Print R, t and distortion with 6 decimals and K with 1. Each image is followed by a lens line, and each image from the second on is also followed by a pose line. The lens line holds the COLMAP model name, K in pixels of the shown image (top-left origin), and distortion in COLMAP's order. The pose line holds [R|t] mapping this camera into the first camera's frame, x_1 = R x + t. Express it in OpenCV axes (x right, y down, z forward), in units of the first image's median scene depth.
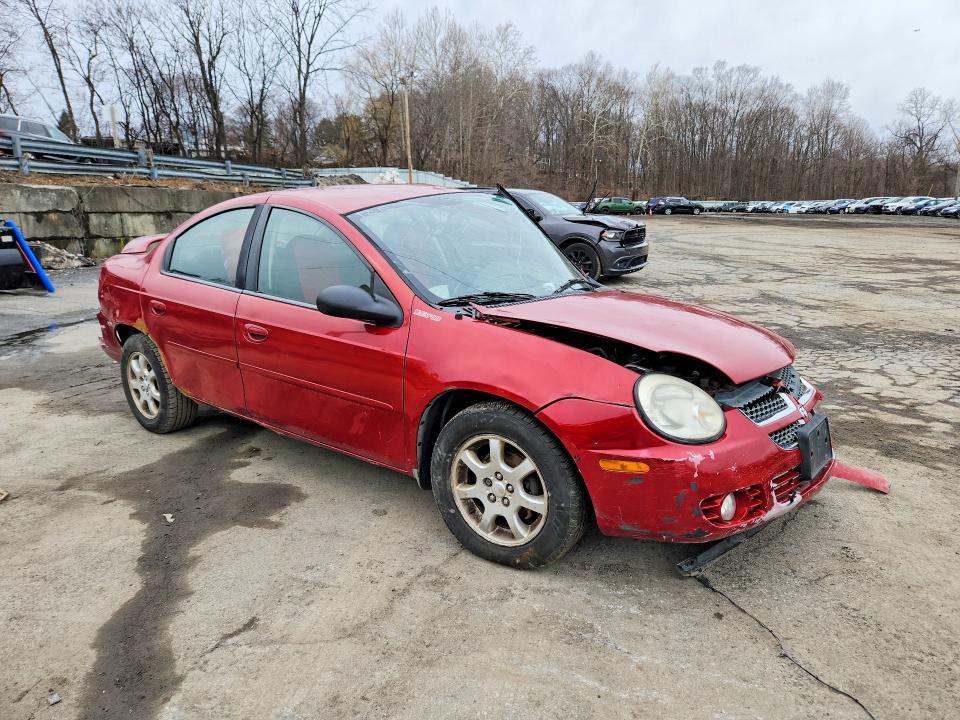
lens RADIAL K [[658.9, 0, 480.1], [0, 658.9, 360.0], [0, 0, 1]] dist [0.028228, -0.007295]
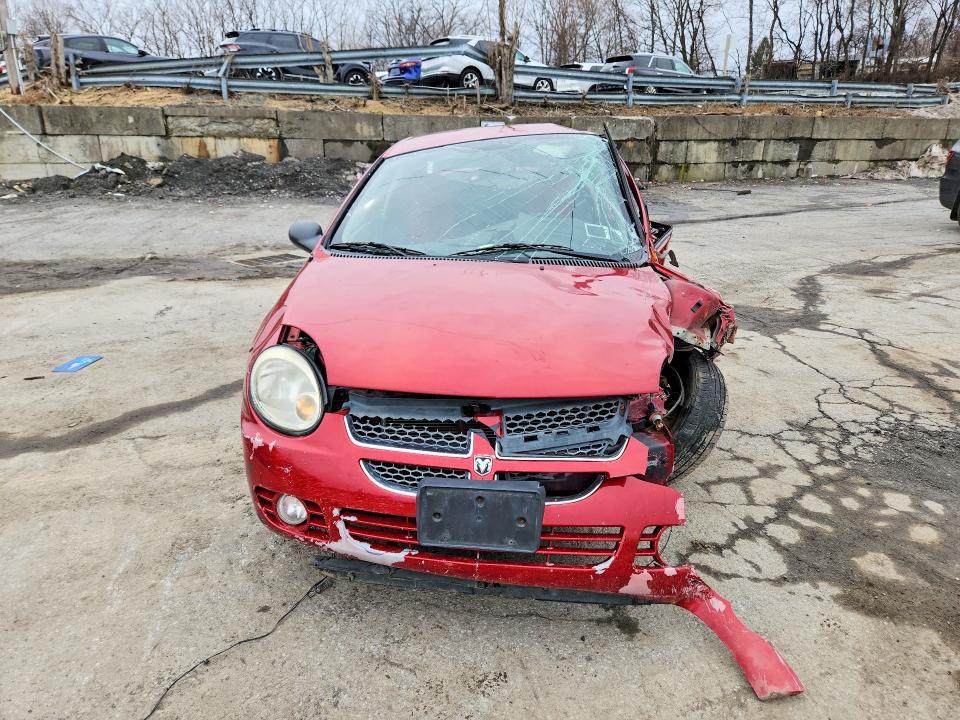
lens RADIAL K [[641.5, 0, 480.4], [0, 641.5, 361.2], [0, 0, 1]] dist [0.047893, -0.030360]
pose [[0.580368, 0.272120, -0.767544, 0.166909], [-0.181406, 0.962036, 0.203906, -0.028975], [0.793892, 0.020896, 0.607700, 0.097728]]
